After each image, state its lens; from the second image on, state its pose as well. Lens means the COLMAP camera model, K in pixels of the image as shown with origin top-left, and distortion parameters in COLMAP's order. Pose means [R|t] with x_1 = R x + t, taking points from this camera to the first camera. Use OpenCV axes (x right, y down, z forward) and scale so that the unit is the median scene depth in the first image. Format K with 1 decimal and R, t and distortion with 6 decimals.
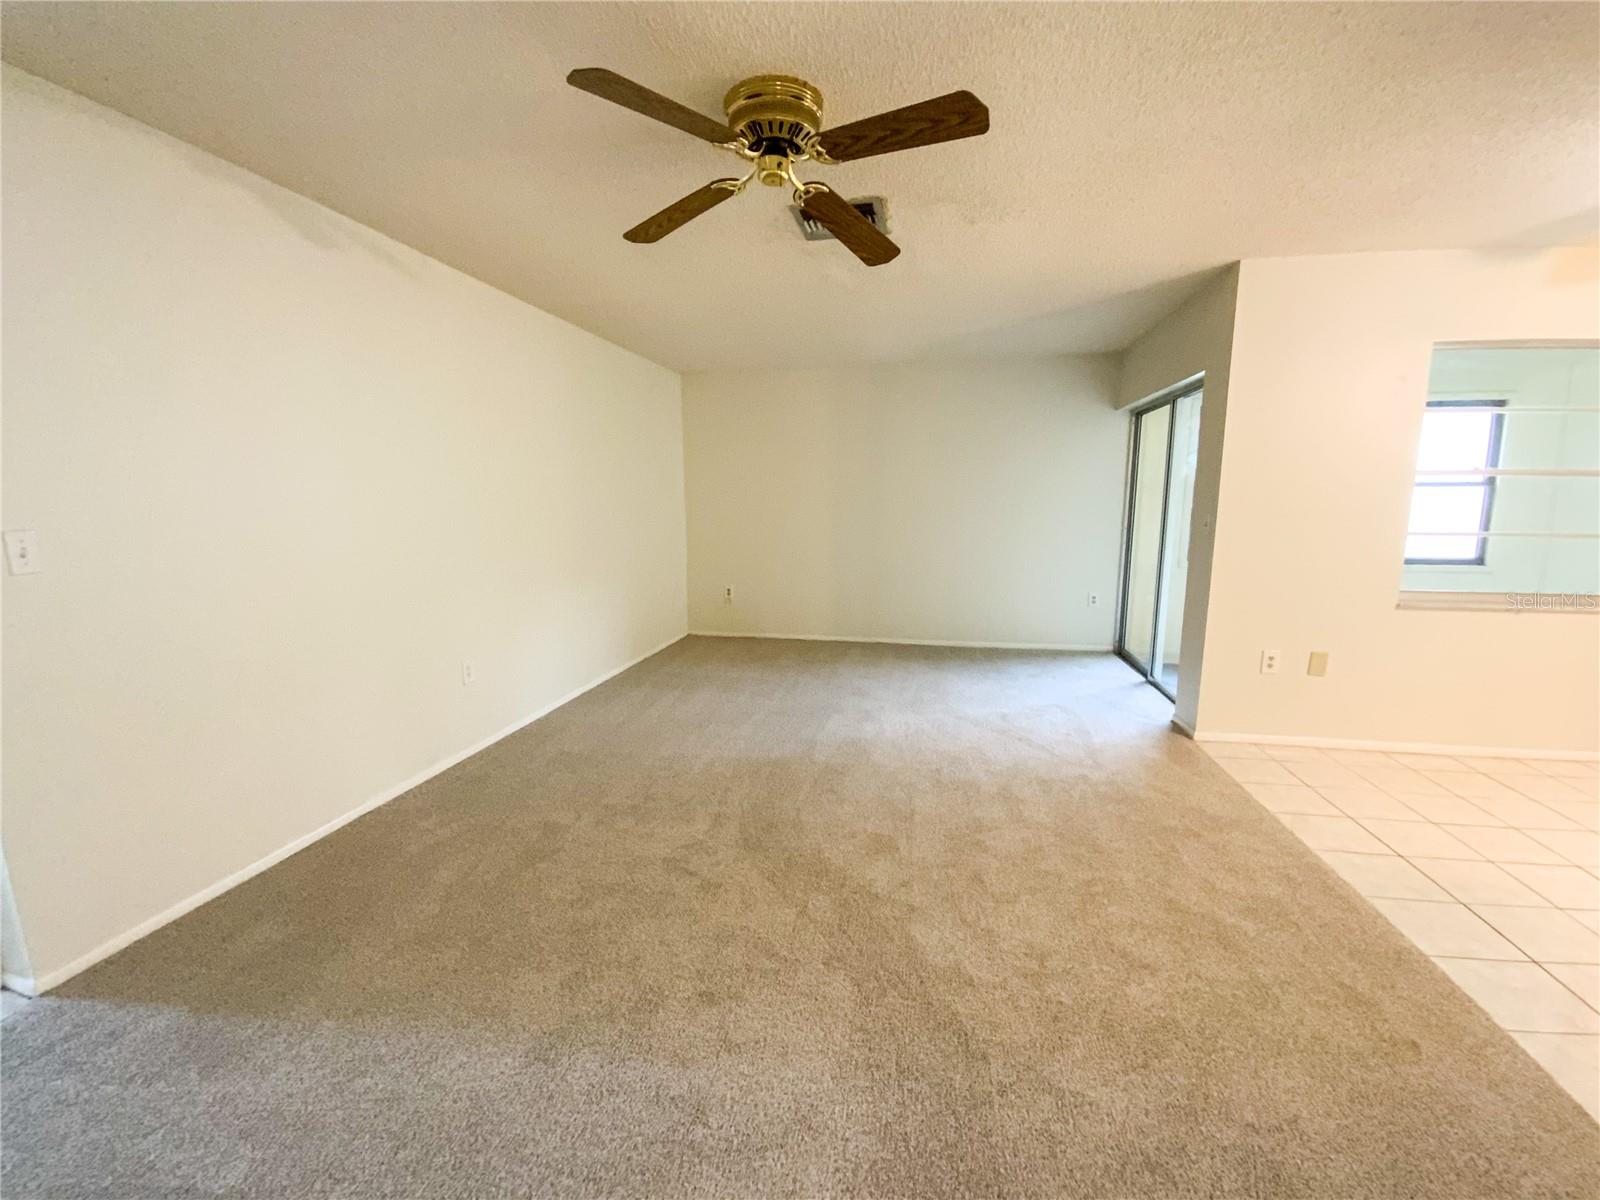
lens RADIAL K [[658.5, 0, 787.6], [0, 658.5, 597.3], [0, 0, 1]] dist [0.009672, -0.011035]
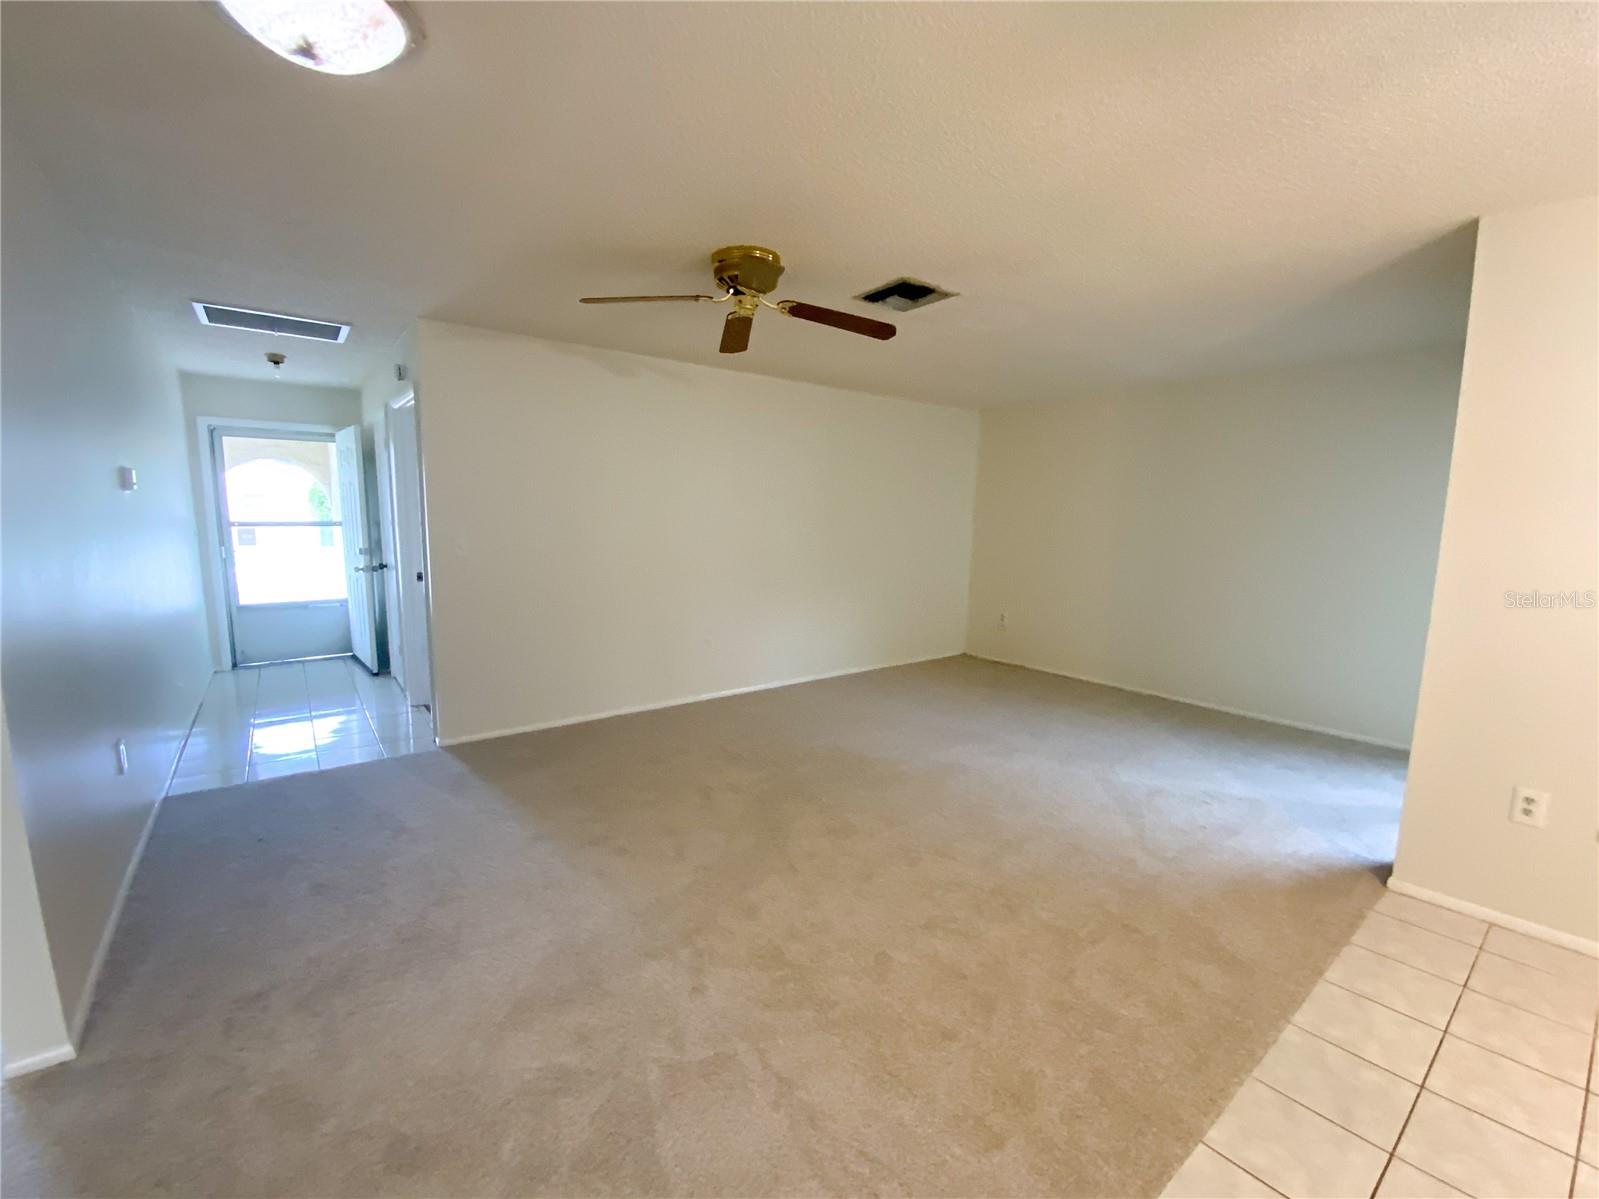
lens RADIAL K [[658.1, 0, 792.2], [0, 658.1, 597.6], [0, 0, 1]] dist [0.009672, -0.011035]
pose [[0.746128, 0.095351, -0.658940, 0.612869], [-0.118094, 0.992952, 0.009965, -0.028379], [0.655246, 0.070382, 0.752130, 0.023228]]
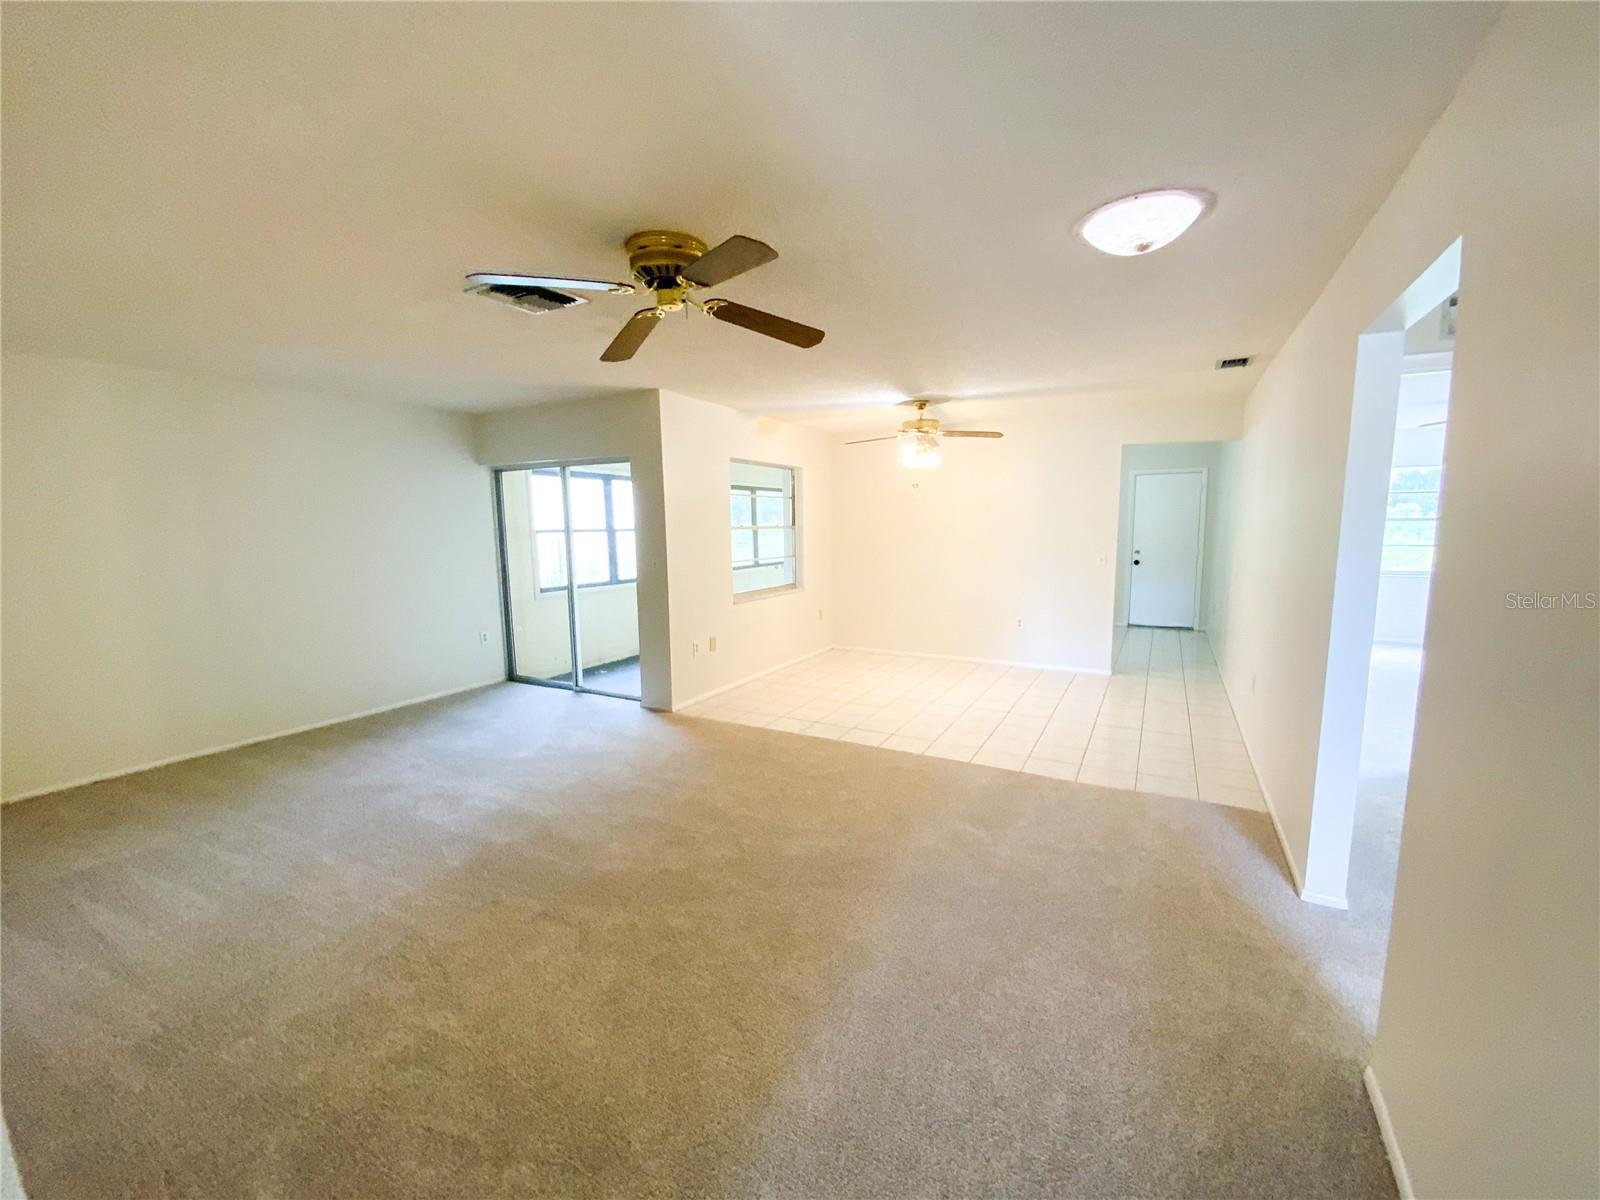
lens RADIAL K [[658.5, 0, 797.4], [0, 658.5, 603.0], [0, 0, 1]] dist [0.009672, -0.011035]
pose [[0.309047, -0.122272, 0.943154, -0.667188], [0.160547, 0.984176, 0.074983, -0.089220], [-0.937398, 0.128247, 0.323787, 0.262518]]
